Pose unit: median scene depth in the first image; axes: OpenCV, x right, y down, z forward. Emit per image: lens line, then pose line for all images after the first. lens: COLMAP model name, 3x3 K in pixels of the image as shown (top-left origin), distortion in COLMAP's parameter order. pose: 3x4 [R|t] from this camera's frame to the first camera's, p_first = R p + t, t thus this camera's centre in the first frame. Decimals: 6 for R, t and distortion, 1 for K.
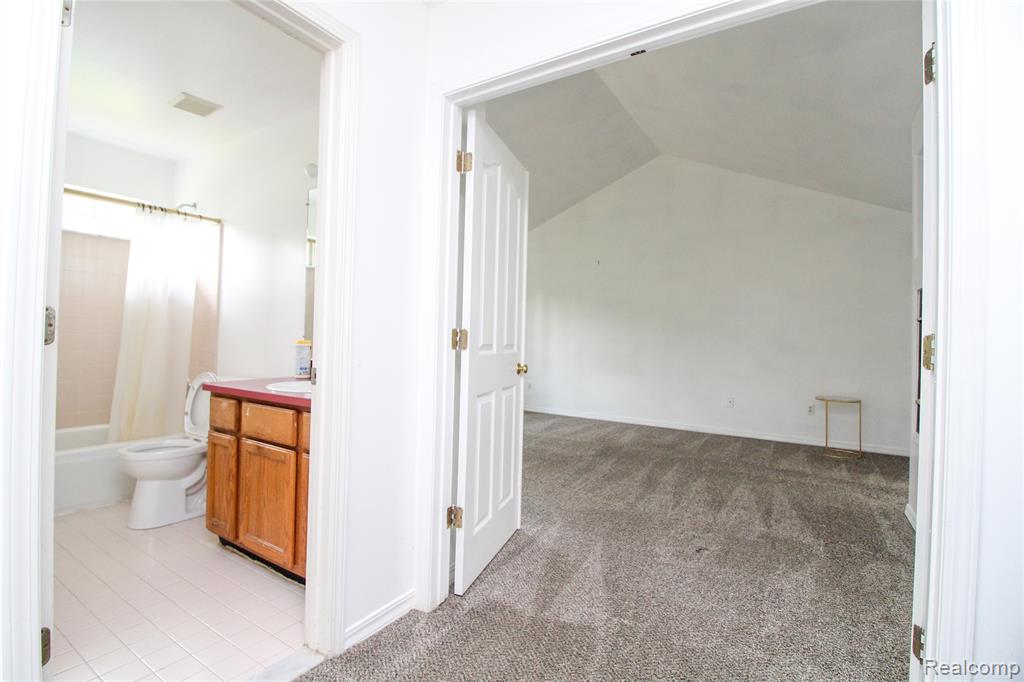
lens RADIAL K [[471.7, 0, 515.5], [0, 471.7, 336.2], [0, 0, 1]] dist [-0.033938, -0.003574]
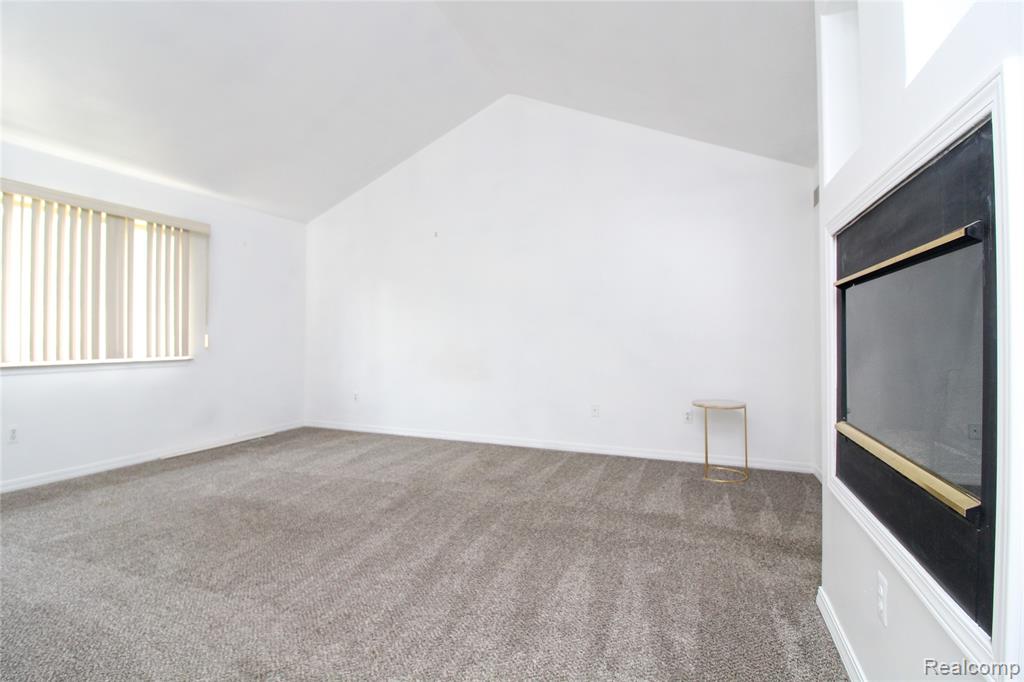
lens RADIAL K [[471.7, 0, 509.0], [0, 471.7, 336.1], [0, 0, 1]] dist [-0.033938, -0.003574]
pose [[0.983551, -0.027544, 0.178518, 0.229547], [0.026259, 0.999609, 0.009556, 0.003575], [-0.178711, -0.004711, 0.983890, 0.313025]]
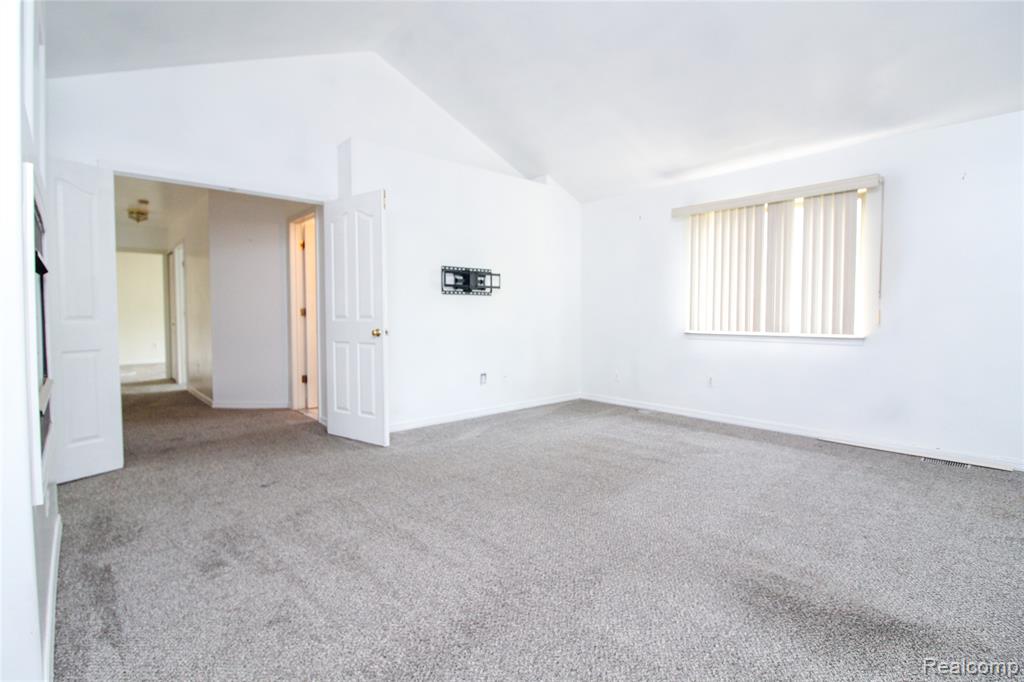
lens RADIAL K [[471.7, 0, 511.3], [0, 471.7, 335.0], [0, 0, 1]] dist [-0.033938, -0.003574]
pose [[-0.262818, 0.013395, -0.964752, 0.408070], [0.001440, 0.999908, 0.013491, 0.011611], [0.964844, 0.002156, -0.262813, 0.561614]]
